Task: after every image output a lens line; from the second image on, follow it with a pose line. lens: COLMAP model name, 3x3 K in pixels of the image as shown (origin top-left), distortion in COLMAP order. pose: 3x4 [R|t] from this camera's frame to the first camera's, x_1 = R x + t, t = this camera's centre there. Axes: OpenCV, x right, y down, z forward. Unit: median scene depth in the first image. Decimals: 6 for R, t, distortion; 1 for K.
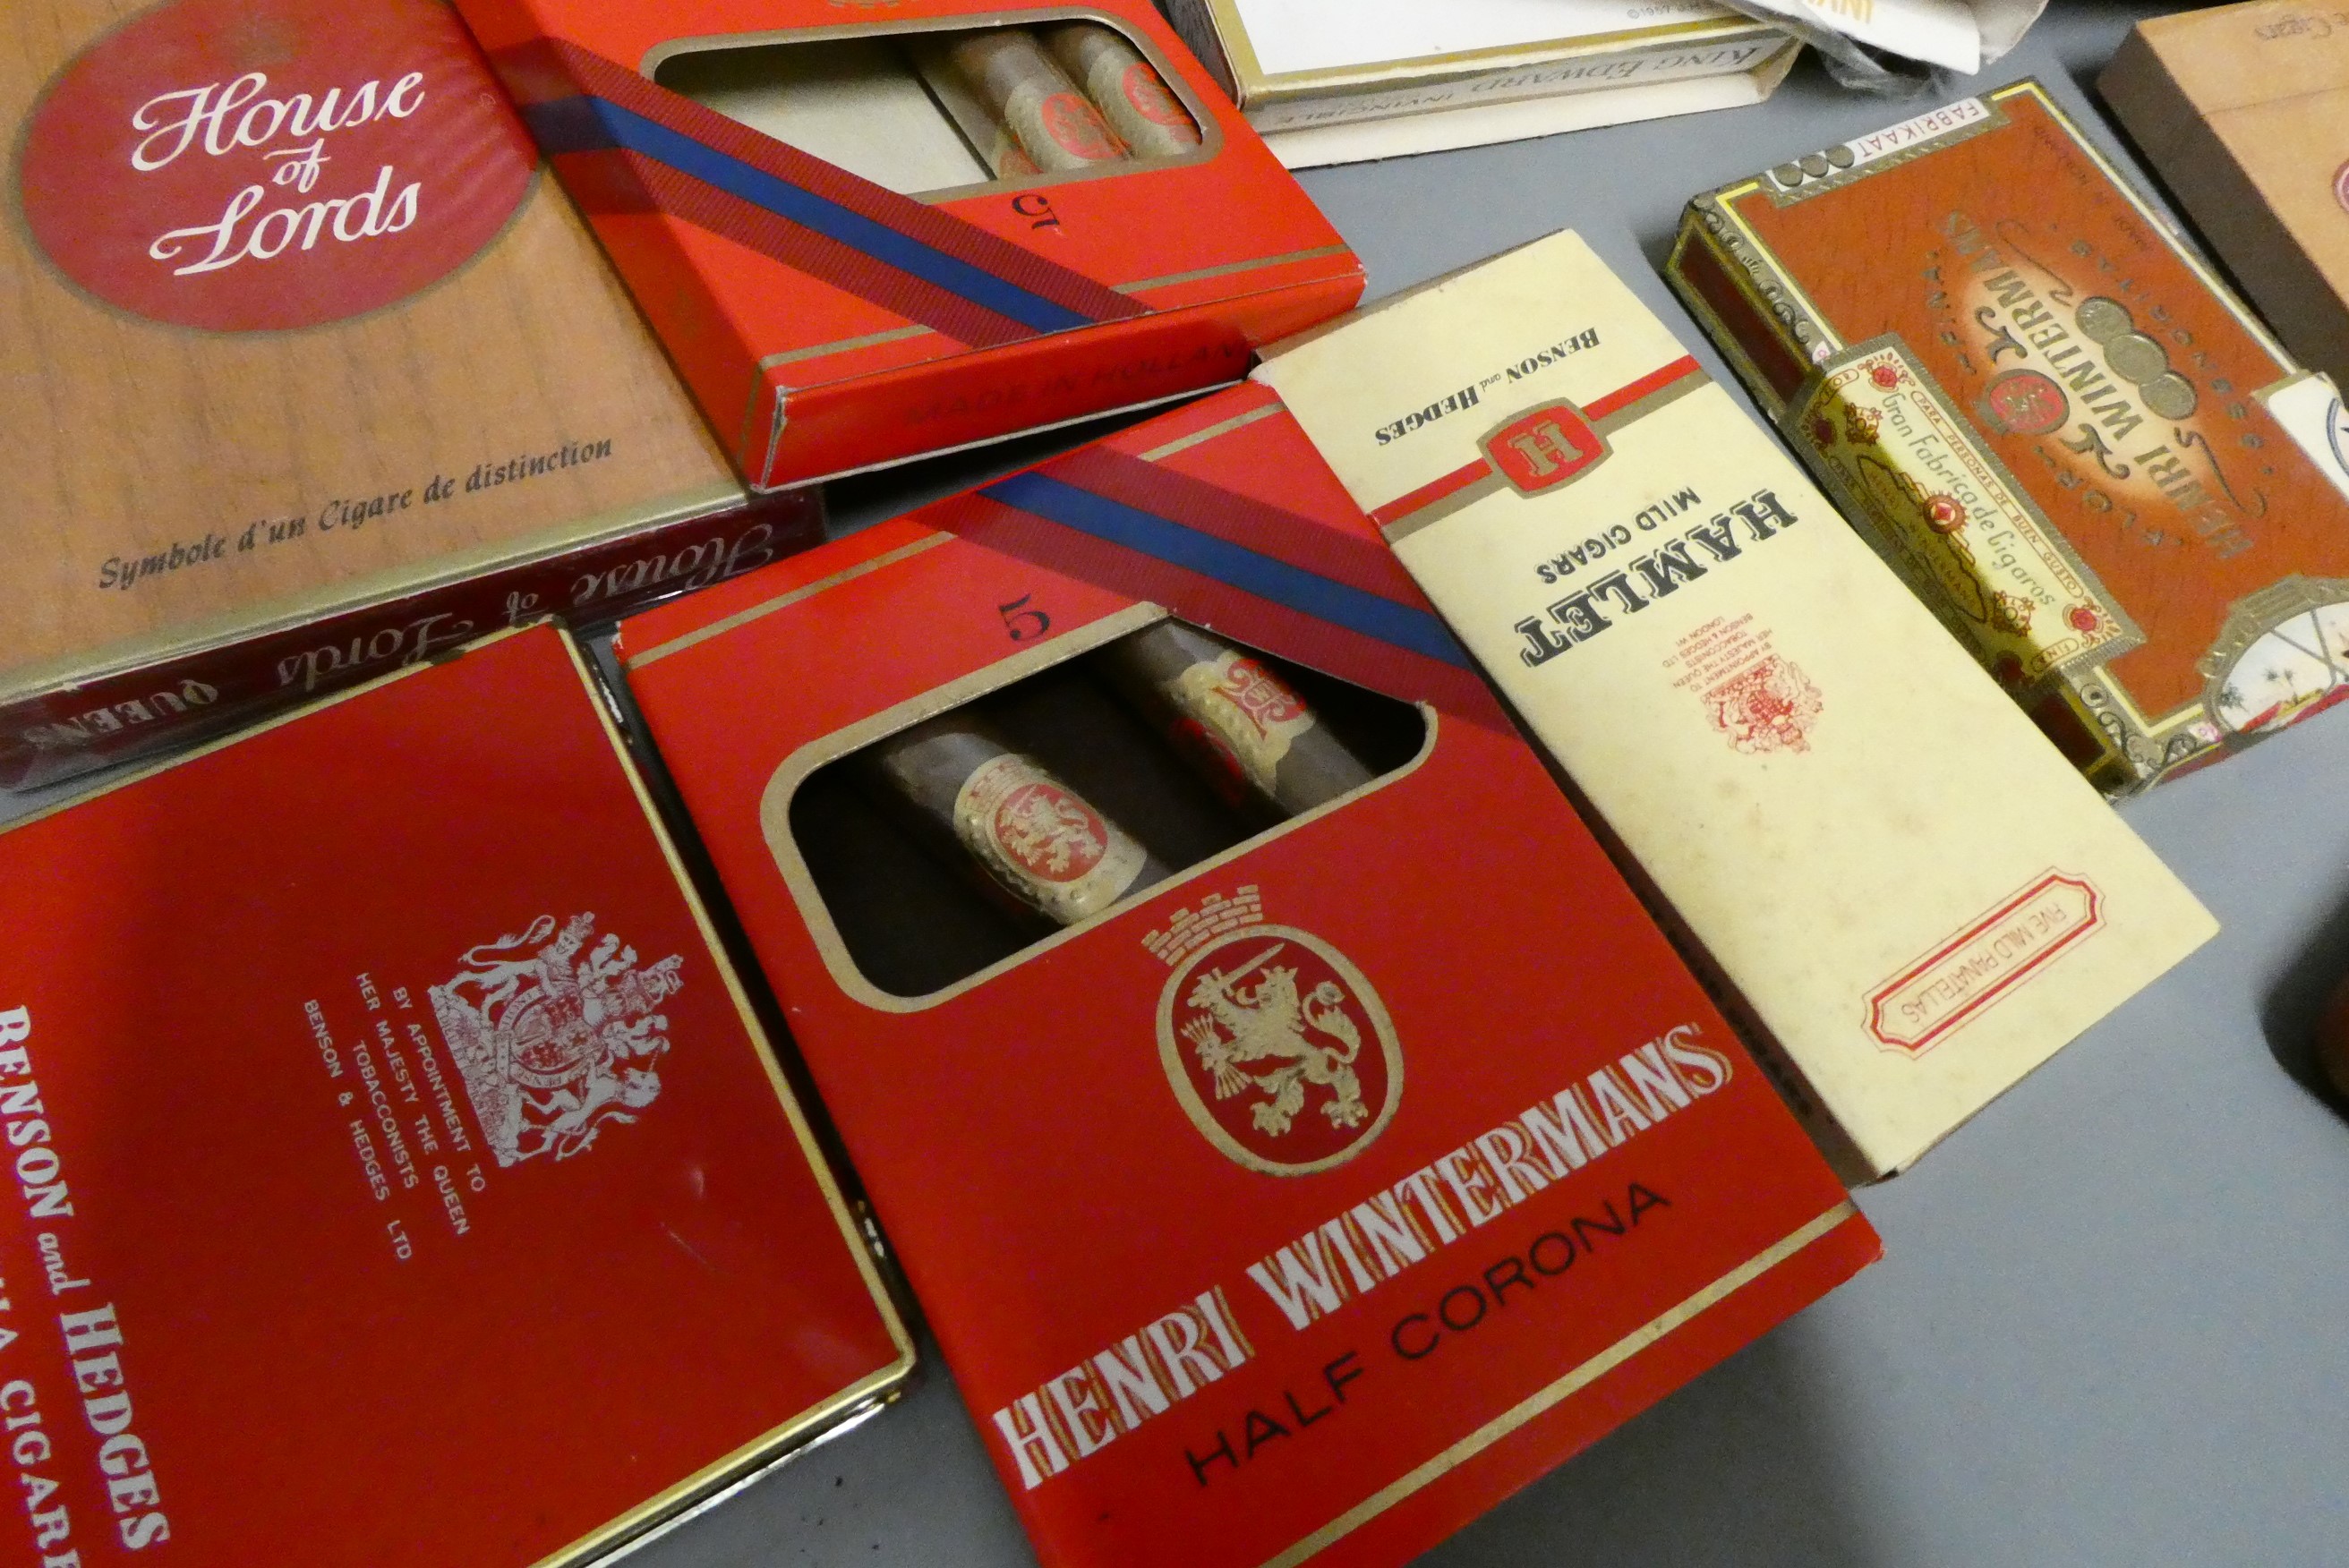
lens RADIAL K [[1673.8, 0, 1183.4], [0, 1673.8, 771.4], [0, 0, 1]] dist [0.002543, -0.002283]
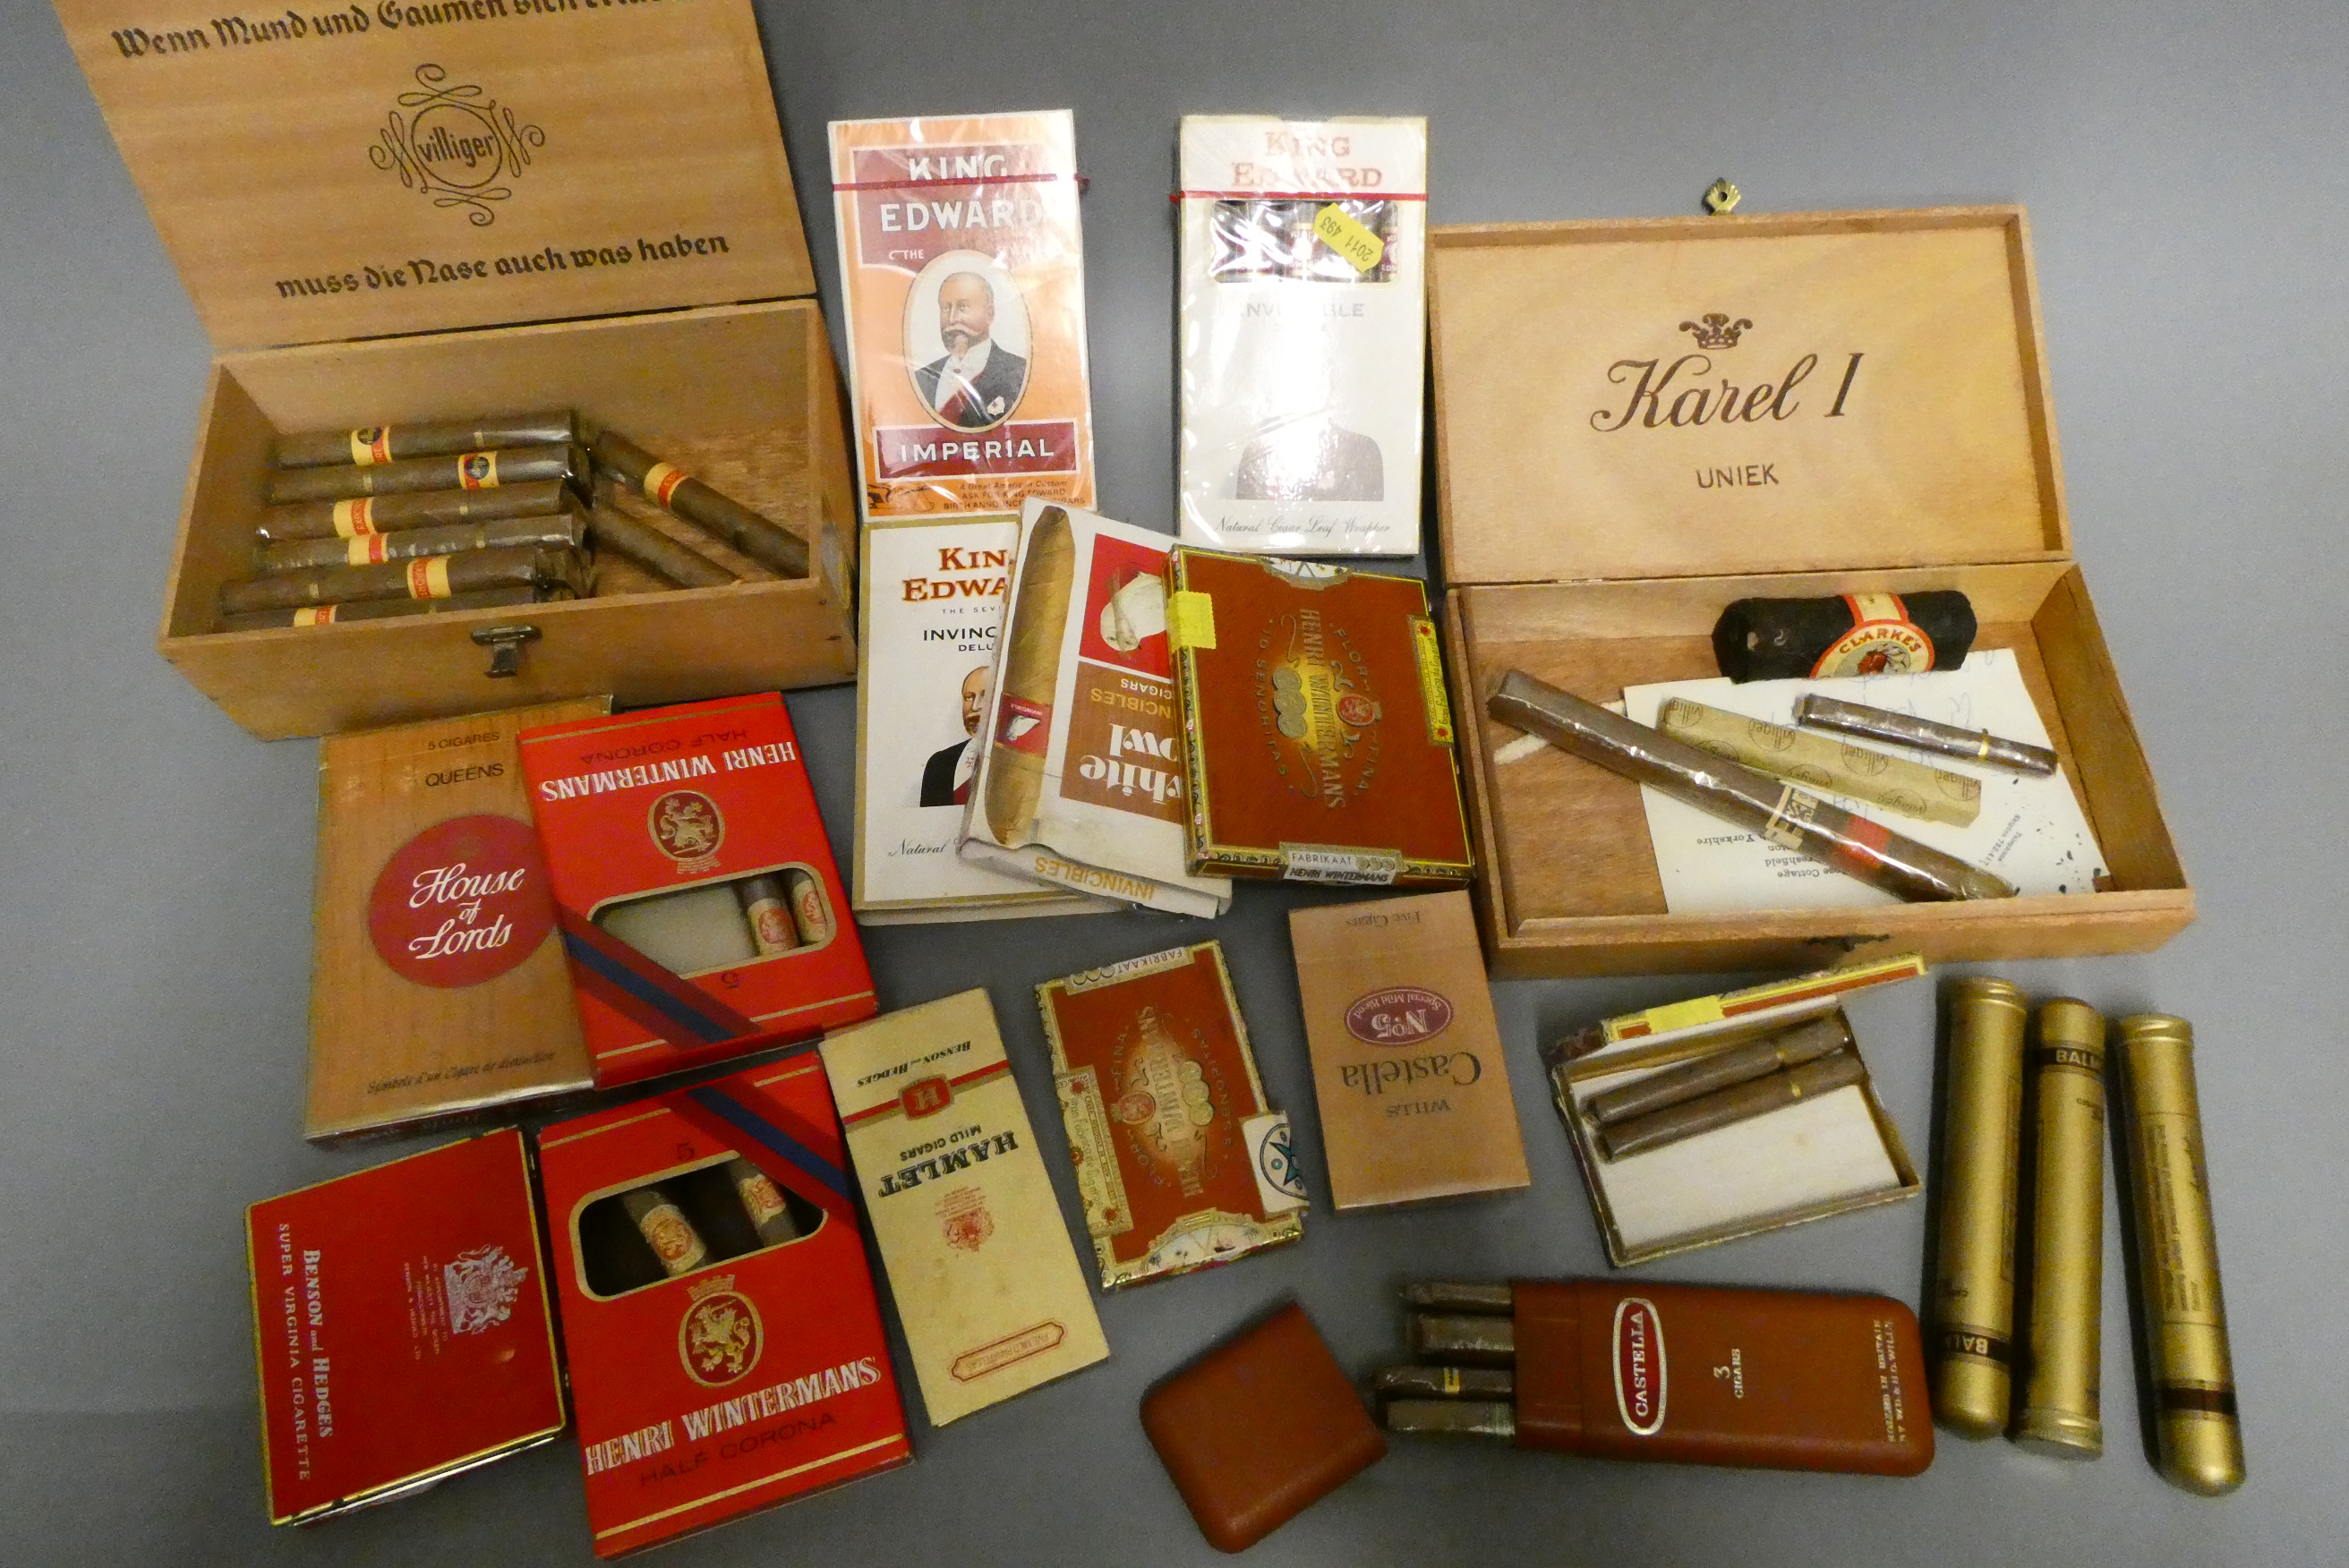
lens RADIAL K [[1673.8, 0, 1183.4], [0, 1673.8, 771.4], [0, 0, 1]] dist [0.002543, -0.002283]
pose [[0.979358, 0.145256, -0.140564, 0.948907], [-0.151036, 0.988032, -0.031313, -0.711838], [0.134333, 0.051897, 0.989576, -1.526230]]
